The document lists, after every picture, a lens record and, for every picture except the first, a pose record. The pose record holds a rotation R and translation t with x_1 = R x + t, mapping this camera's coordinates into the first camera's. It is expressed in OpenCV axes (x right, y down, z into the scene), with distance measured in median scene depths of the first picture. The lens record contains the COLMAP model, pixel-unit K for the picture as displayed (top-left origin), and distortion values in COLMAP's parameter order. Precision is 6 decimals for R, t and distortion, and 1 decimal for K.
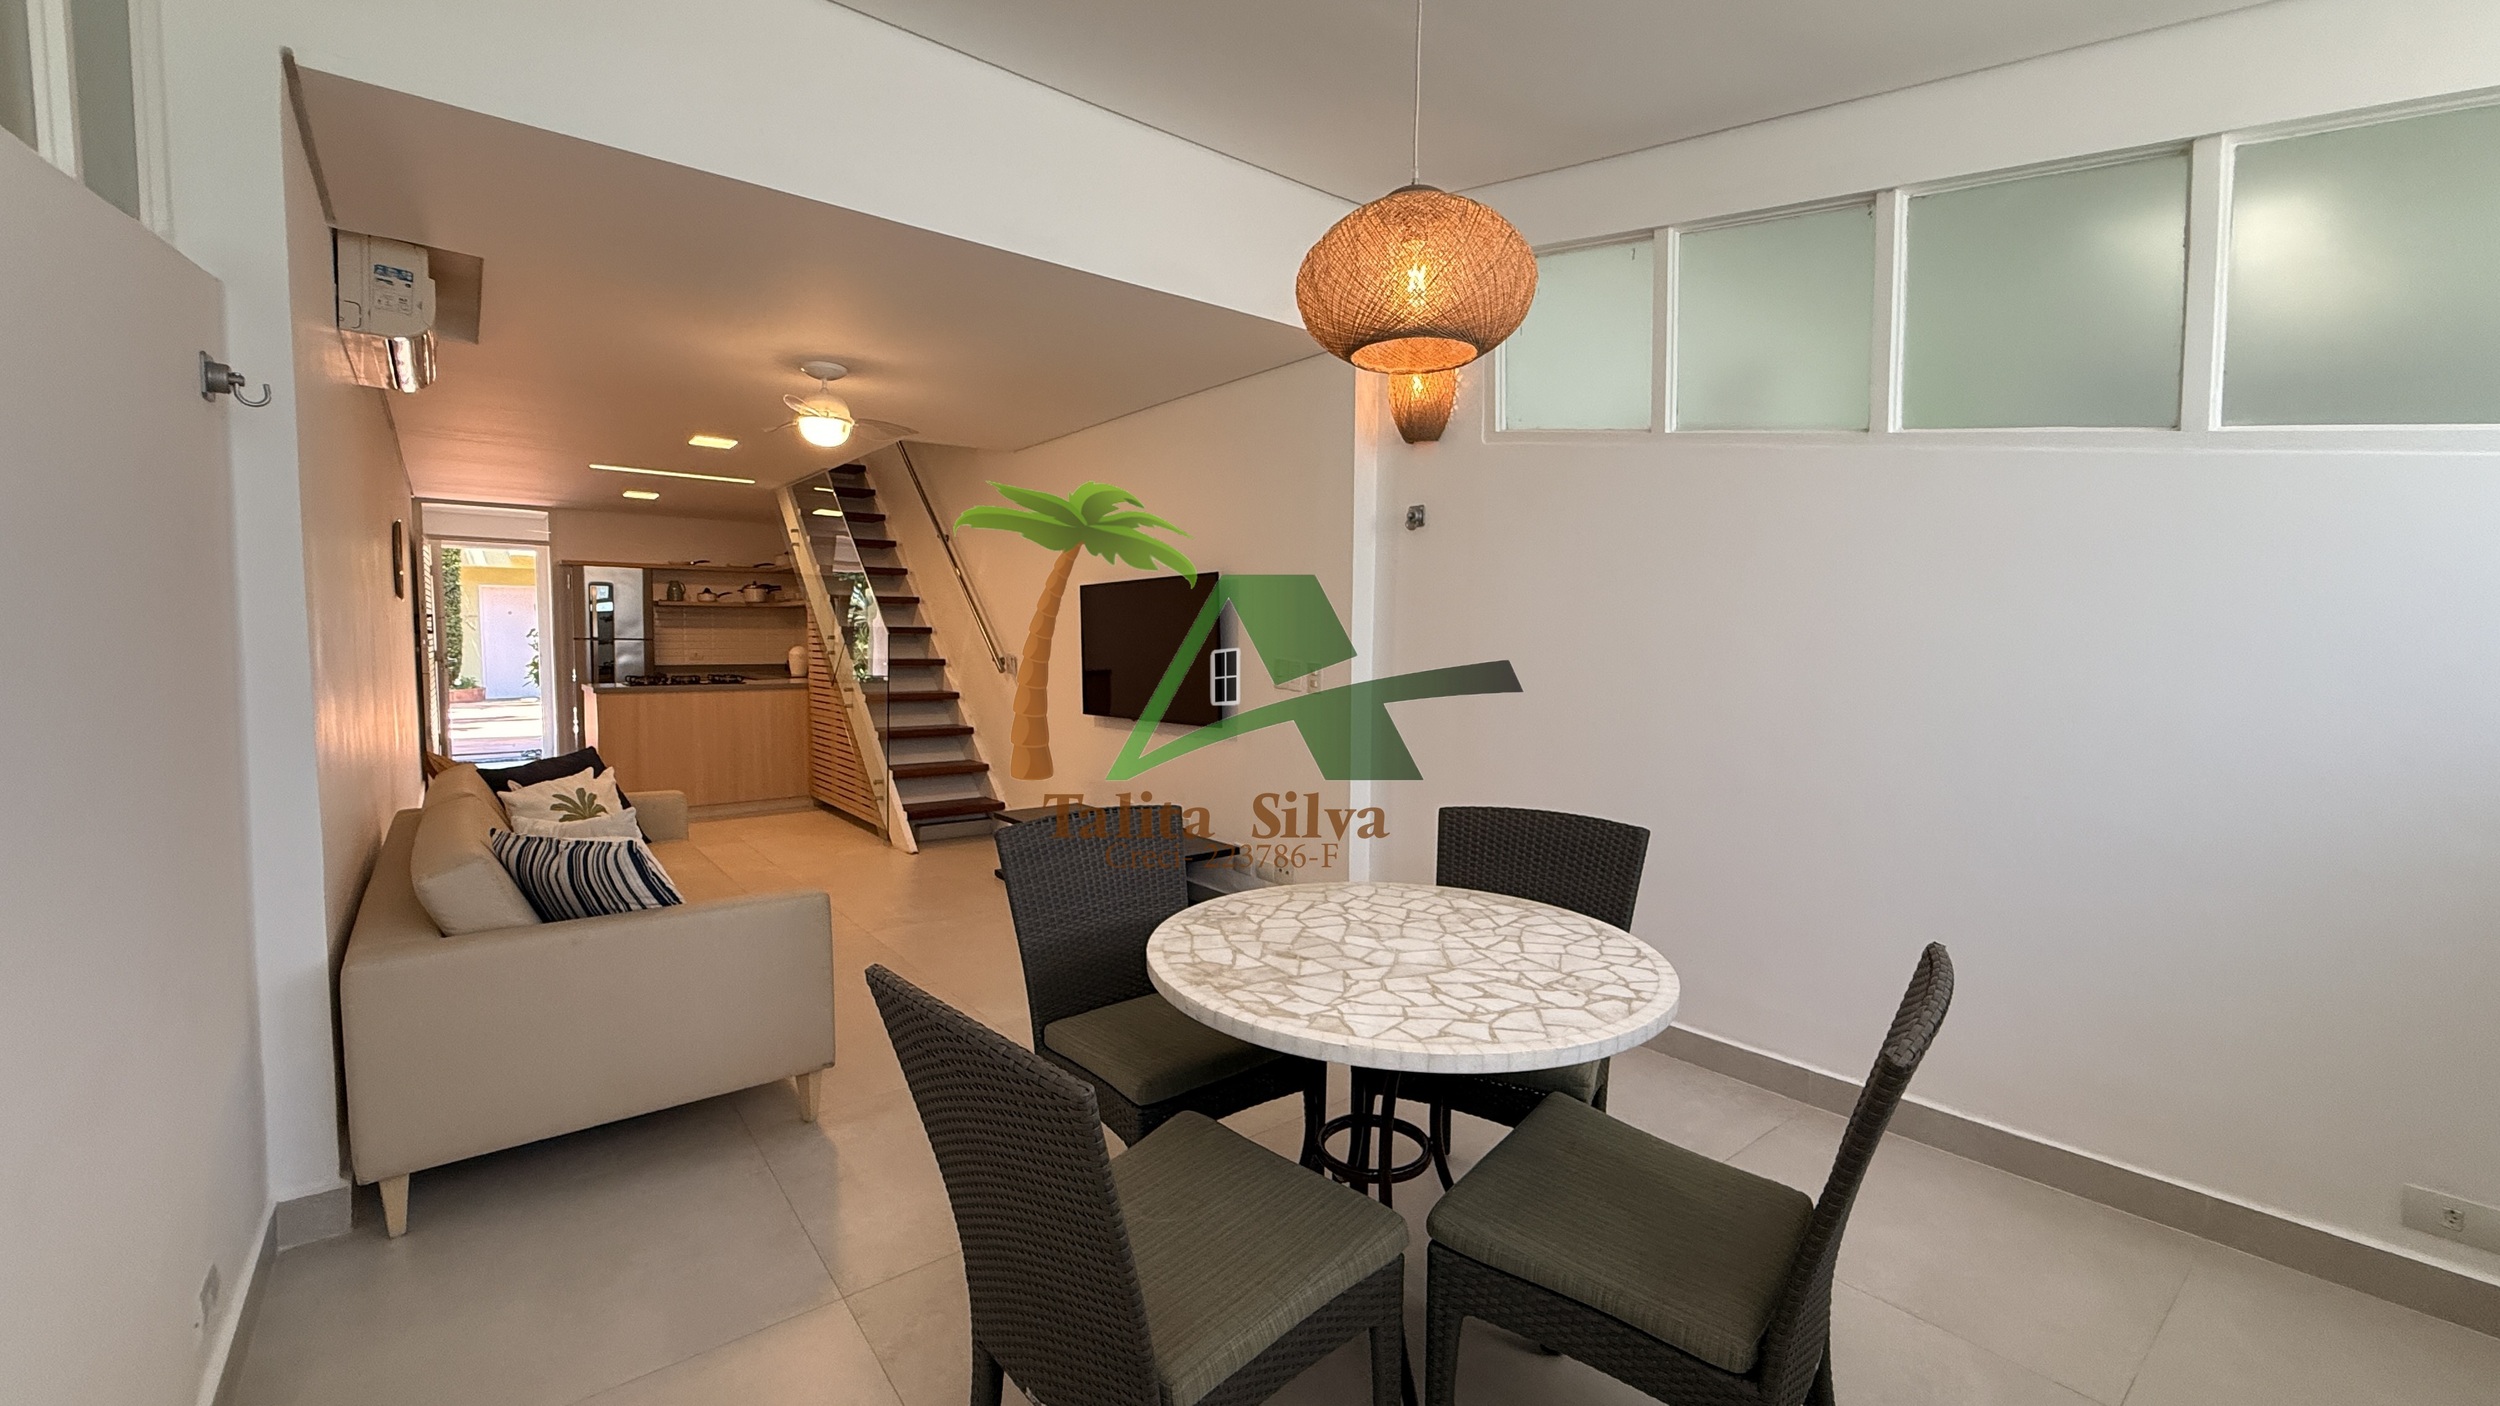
lens RADIAL K [[1002.8, 0, 1251.5], [0, 1002.8, 702.5], [0, 0, 1]] dist [-0.001803, 0.000681]
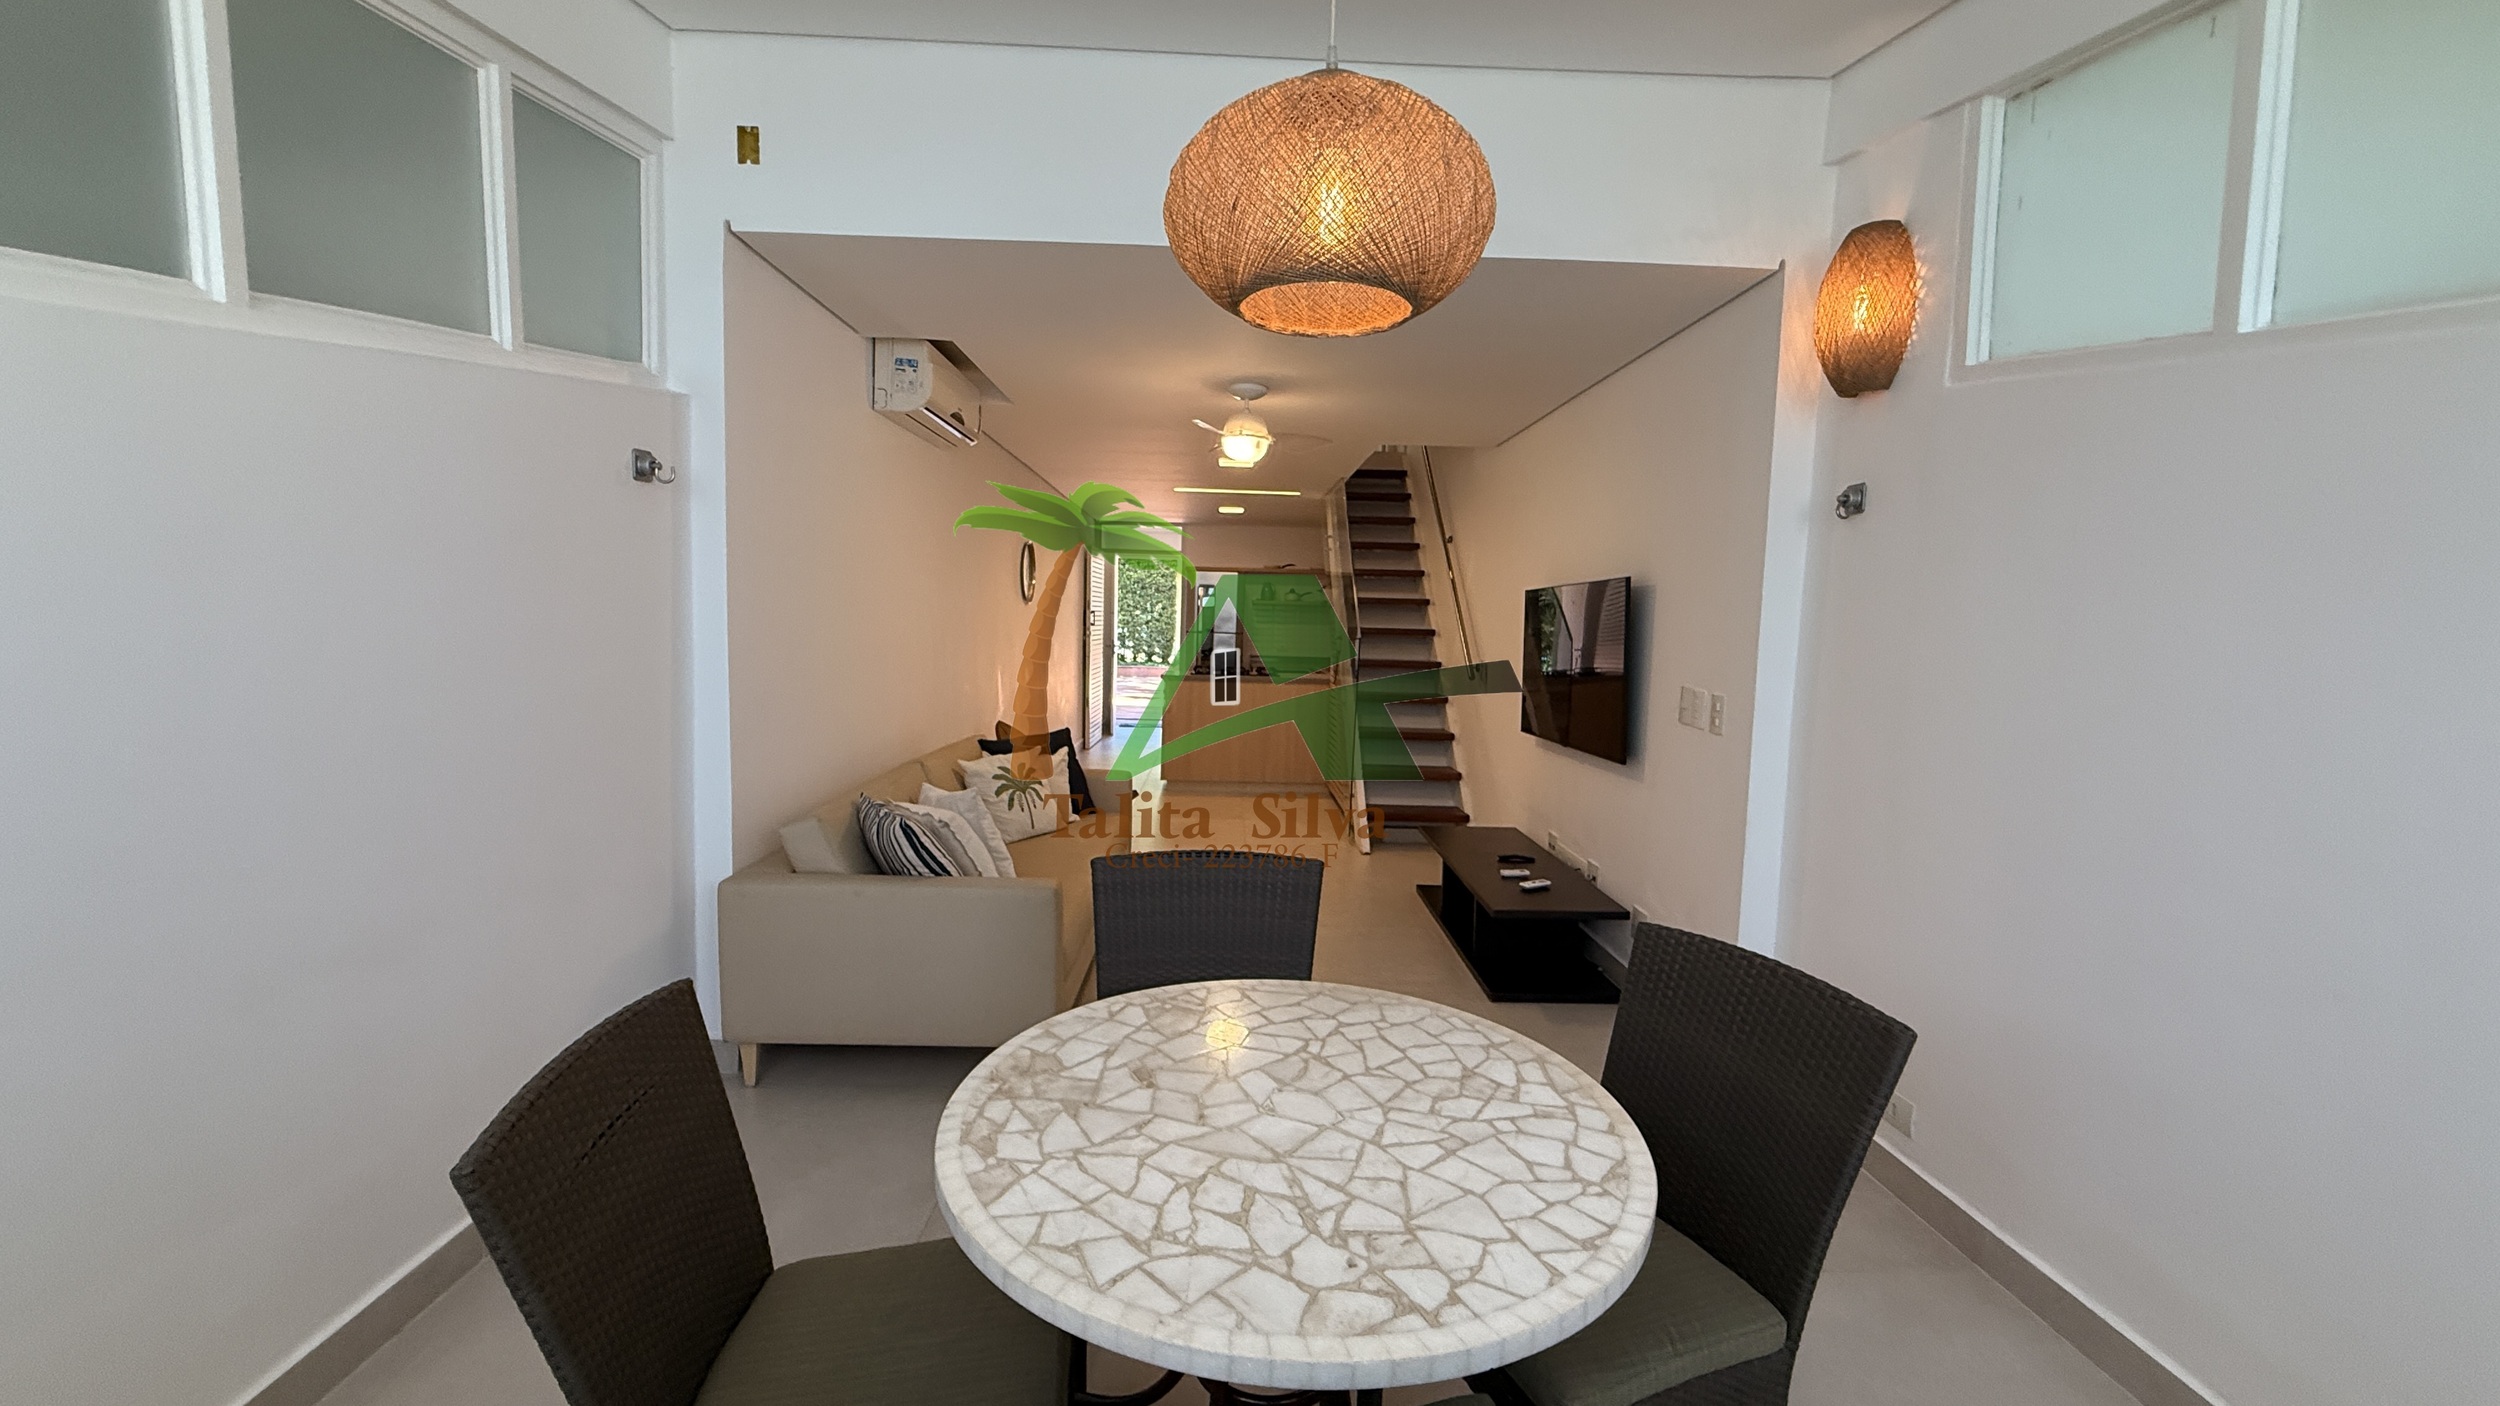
lens RADIAL K [[1002.8, 0, 1260.6], [0, 1002.8, 706.1], [0, 0, 1]] dist [-0.001803, 0.000681]
pose [[0.794450, 0.067285, -0.603590, 0.560809], [-0.060295, 0.997672, 0.031854, -0.077406], [0.604329, 0.011087, 0.796658, 0.382948]]
